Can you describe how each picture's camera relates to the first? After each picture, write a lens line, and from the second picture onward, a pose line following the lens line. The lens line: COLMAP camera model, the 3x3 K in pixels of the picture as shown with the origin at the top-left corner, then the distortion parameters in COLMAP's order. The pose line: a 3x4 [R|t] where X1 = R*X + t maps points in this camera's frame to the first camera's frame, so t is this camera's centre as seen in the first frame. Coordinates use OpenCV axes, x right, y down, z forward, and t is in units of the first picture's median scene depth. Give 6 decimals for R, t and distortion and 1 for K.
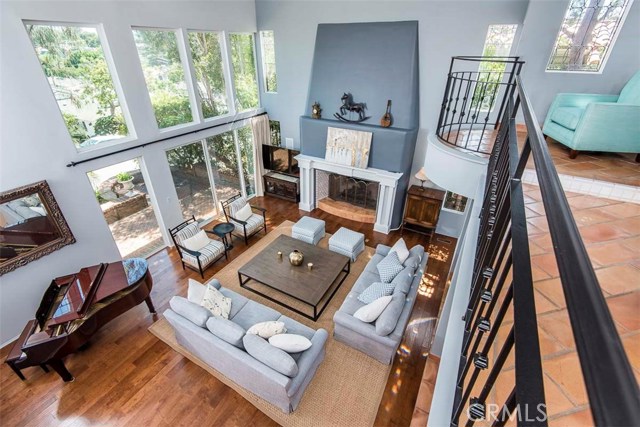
lens RADIAL K [[288.0, 0, 317.9], [0, 288.0, 214.4], [0, 0, 1]] dist [-0.000600, -0.000375]
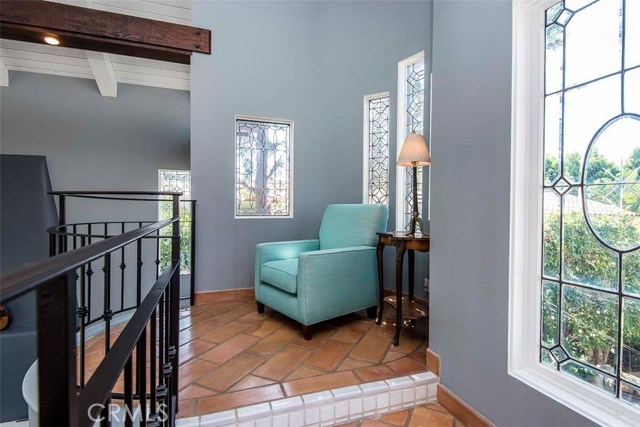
lens RADIAL K [[308.1, 0, 320.0], [0, 308.1, 213.5], [0, 0, 1]] dist [0.001264, -0.000020]
pose [[0.657872, -0.016864, 0.752941, 0.178790], [0.378381, 0.871812, -0.311080, -0.094002], [-0.651177, 0.489549, 0.579922, 0.206923]]
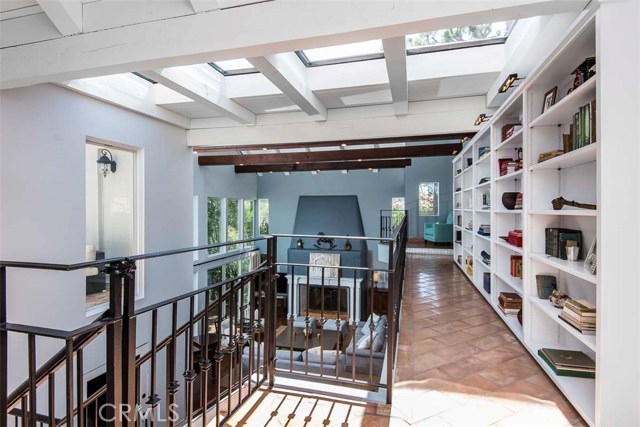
lens RADIAL K [[328.3, 0, 320.0], [0, 328.3, 213.5], [0, 0, 1]] dist [0.001739, 0.000091]
pose [[0.969560, -0.002163, 0.244844, -0.333121], [0.123726, 0.867234, -0.482283, 0.352191], [-0.211294, 0.497896, 0.841103, -0.560364]]
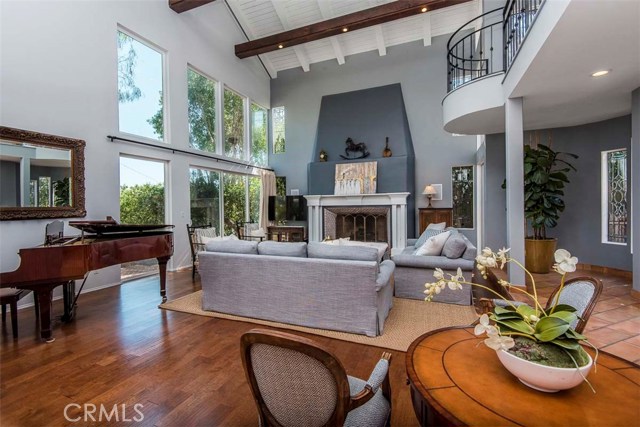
lens RADIAL K [[291.6, 0, 320.1], [0, 291.6, 211.8], [0, 0, 1]] dist [-0.000267, -0.000017]
pose [[0.991268, -0.017139, 0.130747, -0.178882], [0.079229, 0.870004, -0.486637, 0.410592], [-0.105410, 0.492746, 0.863765, 0.108594]]
